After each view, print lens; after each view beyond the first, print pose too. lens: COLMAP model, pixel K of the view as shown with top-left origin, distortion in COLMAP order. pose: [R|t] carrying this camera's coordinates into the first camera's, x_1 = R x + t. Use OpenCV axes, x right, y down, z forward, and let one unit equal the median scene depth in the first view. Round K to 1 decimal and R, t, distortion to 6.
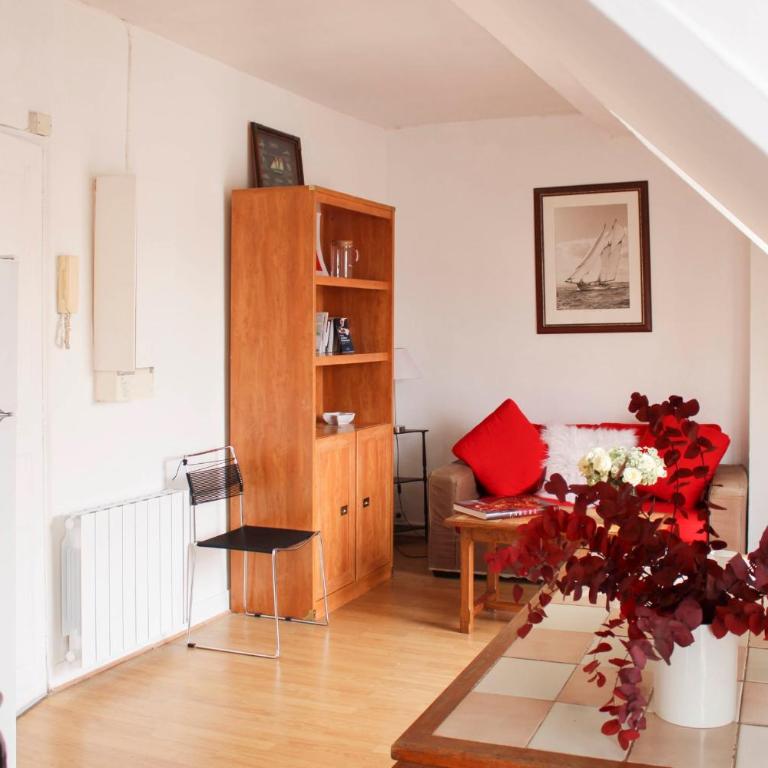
lens RADIAL K [[979.4, 0, 412.8], [0, 979.4, 326.0], [0, 0, 1]] dist [-0.079535, 0.000000]
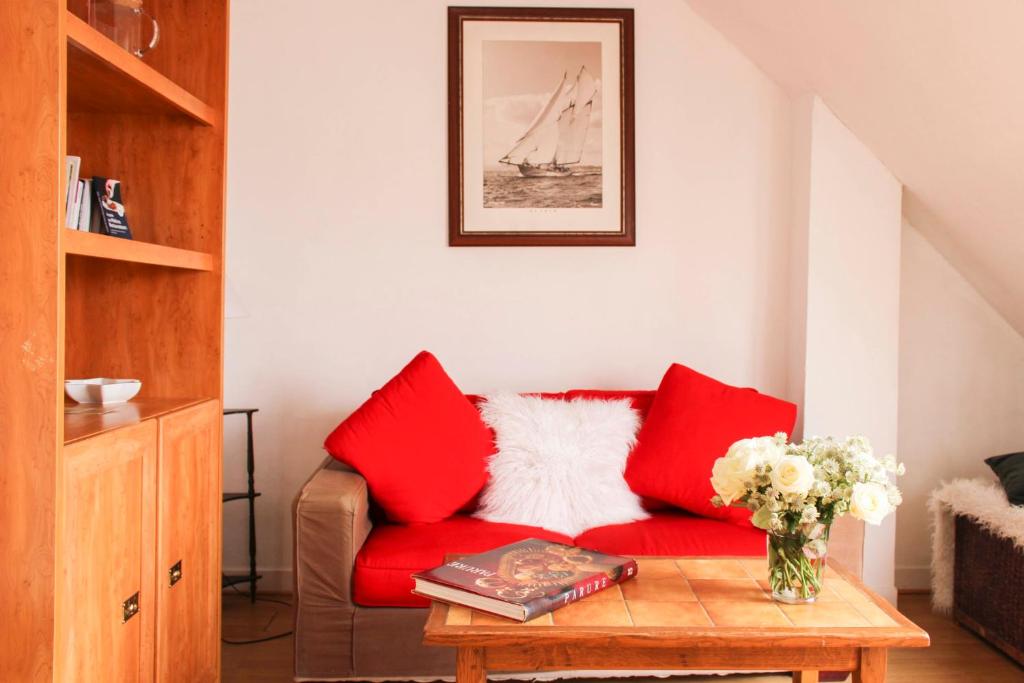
lens RADIAL K [[920.9, 0, 541.7], [0, 920.9, 335.4], [0, 0, 1]] dist [-0.064887, 0.034170]
pose [[0.911444, 0.002878, 0.411414, -0.060663], [-0.016588, 0.999420, 0.029756, 0.049479], [-0.411089, -0.033945, 0.910963, 0.497182]]
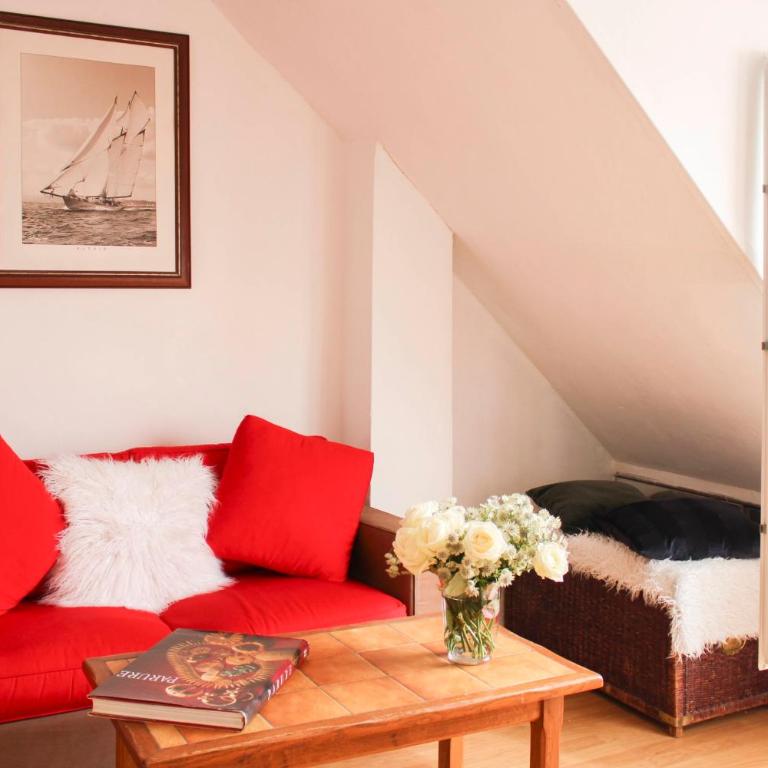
lens RADIAL K [[979.4, 0, 376.5], [0, 979.4, 328.9], [0, 0, 1]] dist [-0.079535, 0.000000]
pose [[0.652841, 0.005750, 0.757473, -0.137769], [-0.009169, 0.999958, 0.000311, 0.030681], [-0.757440, -0.007148, 0.652866, 0.550183]]
